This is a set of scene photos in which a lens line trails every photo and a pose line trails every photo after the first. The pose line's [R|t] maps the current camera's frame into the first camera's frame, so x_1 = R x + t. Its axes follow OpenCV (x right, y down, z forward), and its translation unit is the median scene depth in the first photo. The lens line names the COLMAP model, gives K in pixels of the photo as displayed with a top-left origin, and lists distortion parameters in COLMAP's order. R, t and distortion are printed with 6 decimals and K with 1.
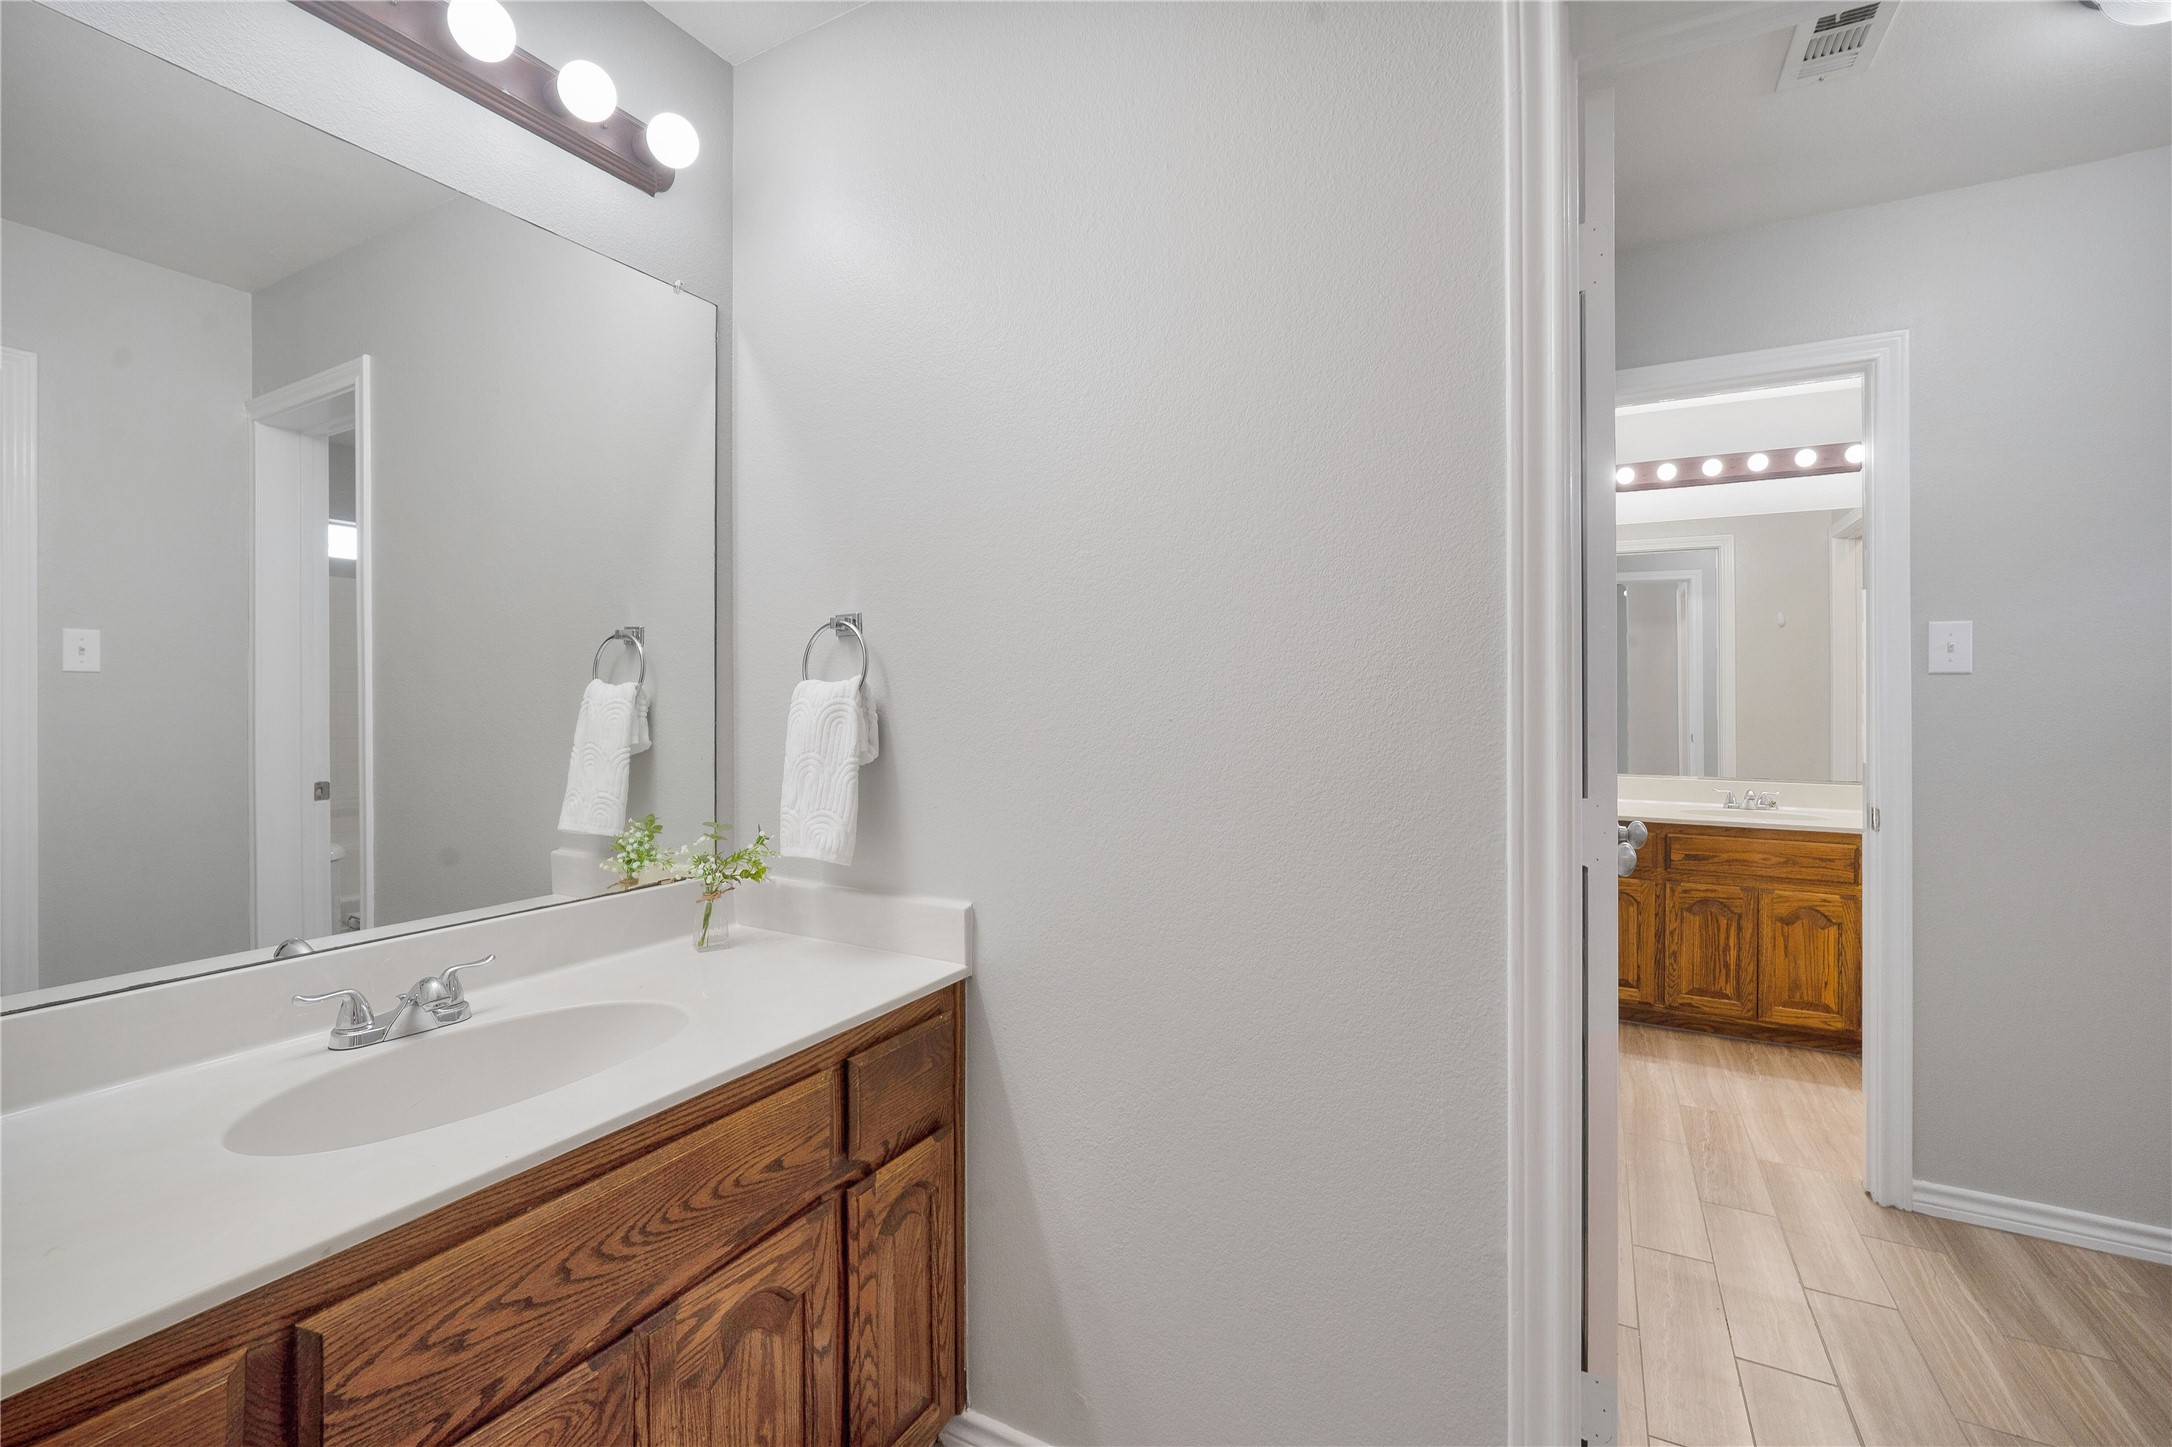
lens RADIAL K [[932.8, 0, 1086.6], [0, 932.8, 693.8], [0, 0, 1]] dist [-0.002666, -0.000390]
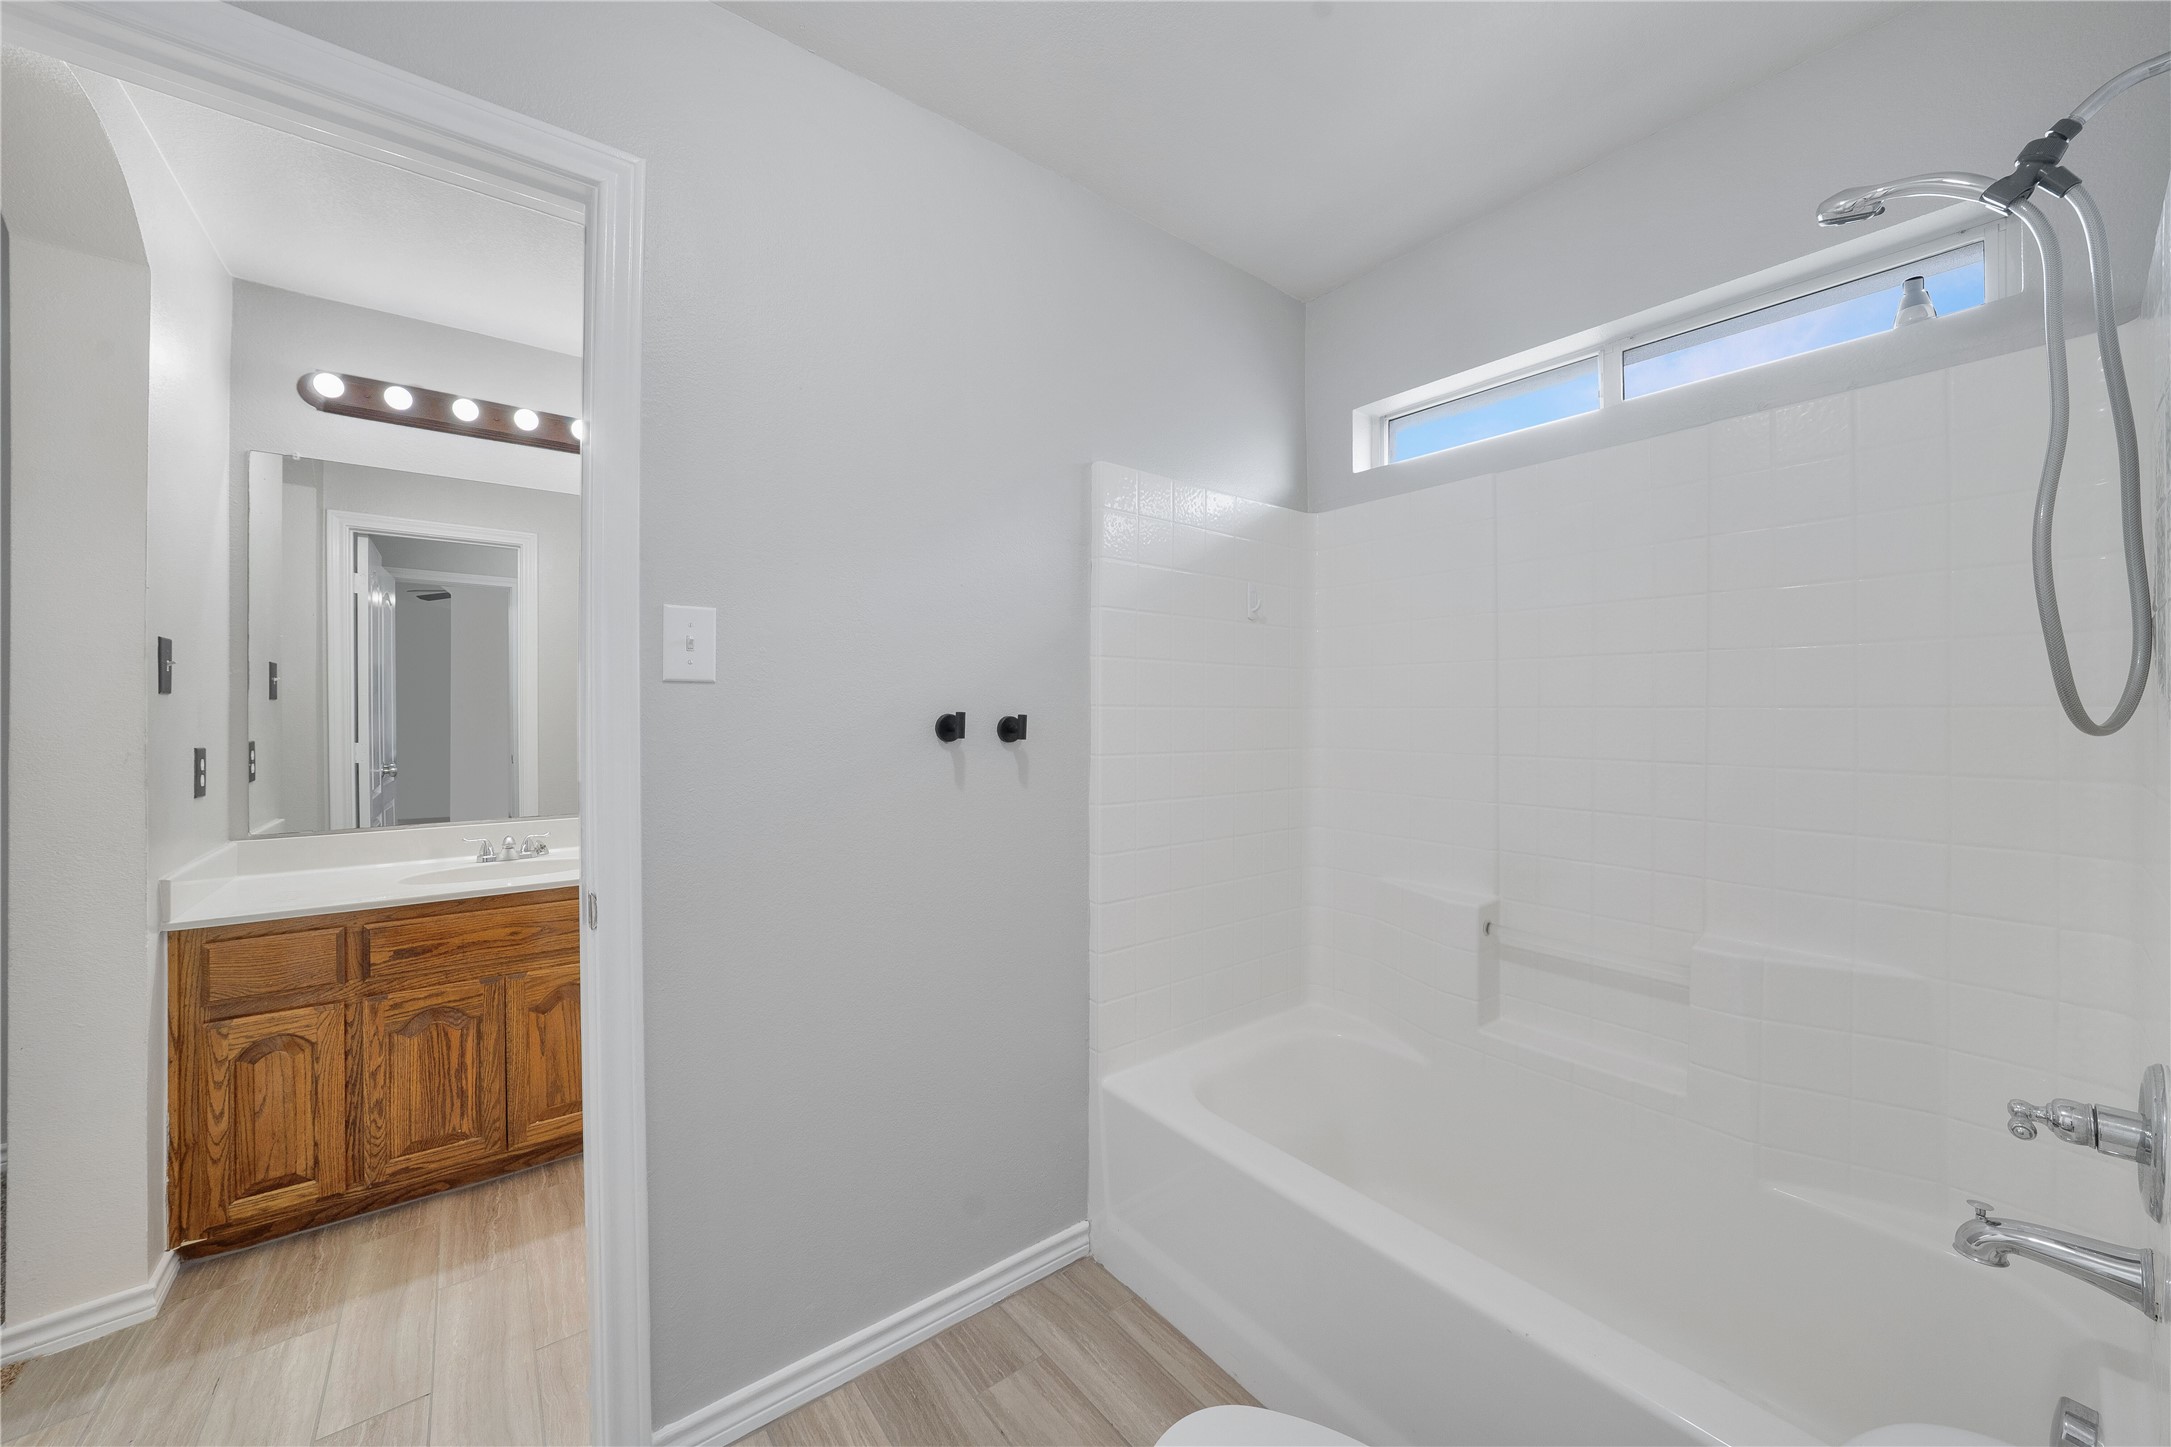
lens RADIAL K [[773.4, 0, 1088.6], [0, 773.4, 719.2], [0, 0, 1]] dist [-0.030232, 0.006534]
pose [[0.391759, -0.006720, 0.920043, 0.345810], [-0.003357, 0.999956, 0.008733, -0.000279], [-0.920062, -0.006509, 0.391719, 0.336126]]
